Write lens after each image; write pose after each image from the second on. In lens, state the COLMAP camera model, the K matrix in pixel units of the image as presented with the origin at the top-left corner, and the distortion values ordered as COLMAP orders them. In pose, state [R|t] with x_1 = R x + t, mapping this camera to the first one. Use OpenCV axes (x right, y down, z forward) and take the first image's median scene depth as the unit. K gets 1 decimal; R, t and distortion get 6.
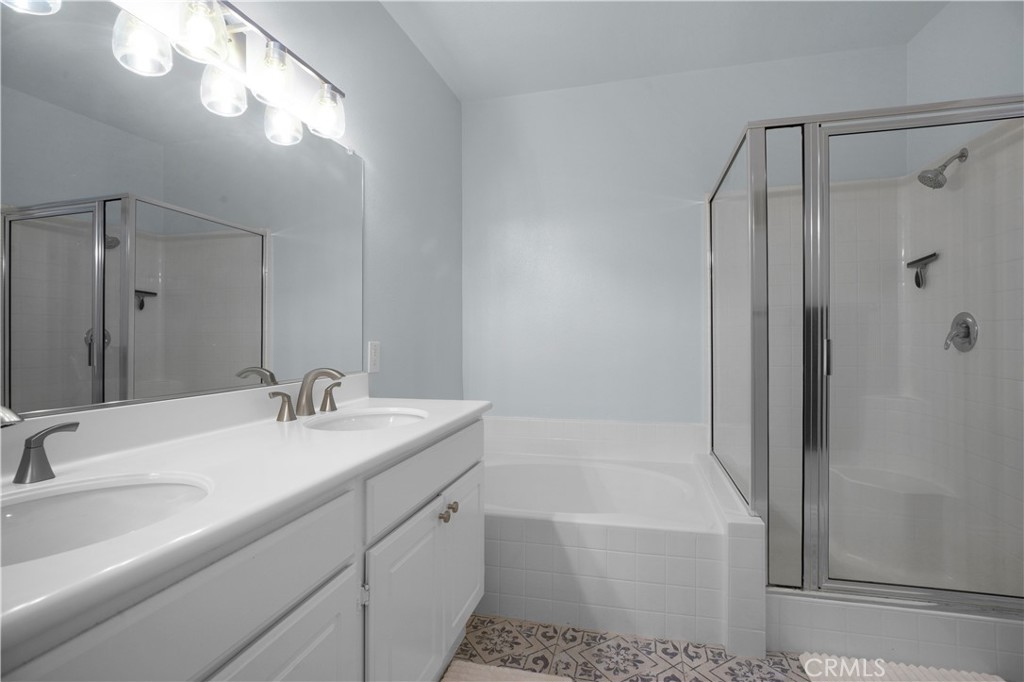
lens RADIAL K [[501.5, 0, 512.0], [0, 501.5, 341.0], [0, 0, 1]] dist [-0.004469, -0.000928]
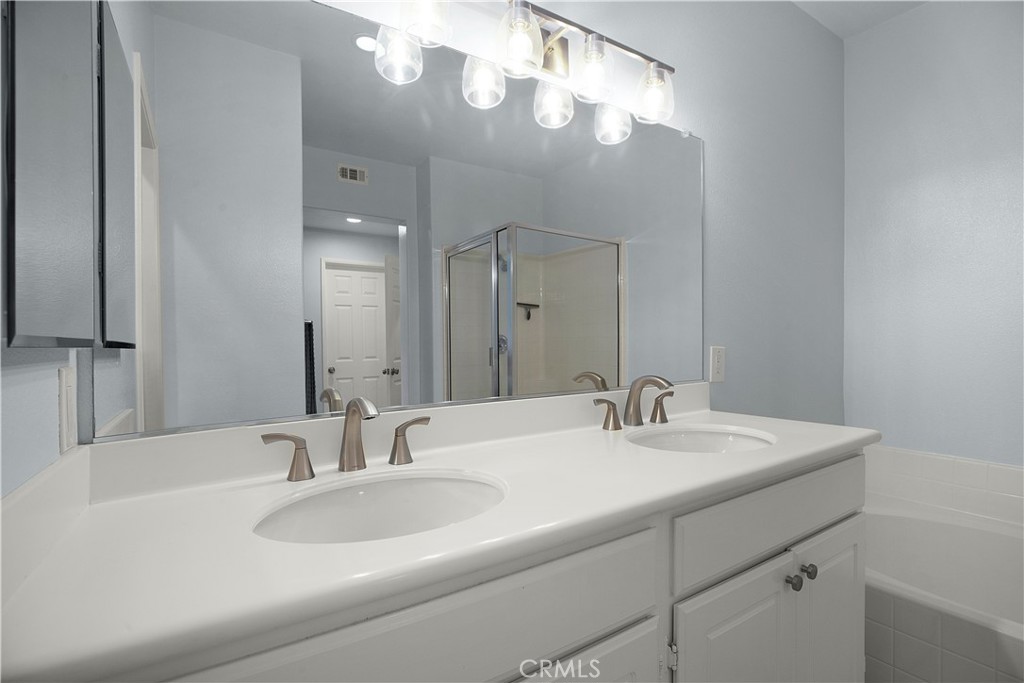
lens RADIAL K [[505.8, 0, 511.8], [0, 505.8, 347.3], [0, 0, 1]] dist [-0.002959, -0.000249]
pose [[0.763784, -0.000961, -0.645471, 0.025272], [0.004123, 0.999986, 0.003390, -0.002025], [0.645459, -0.005251, 0.763777, 0.131976]]
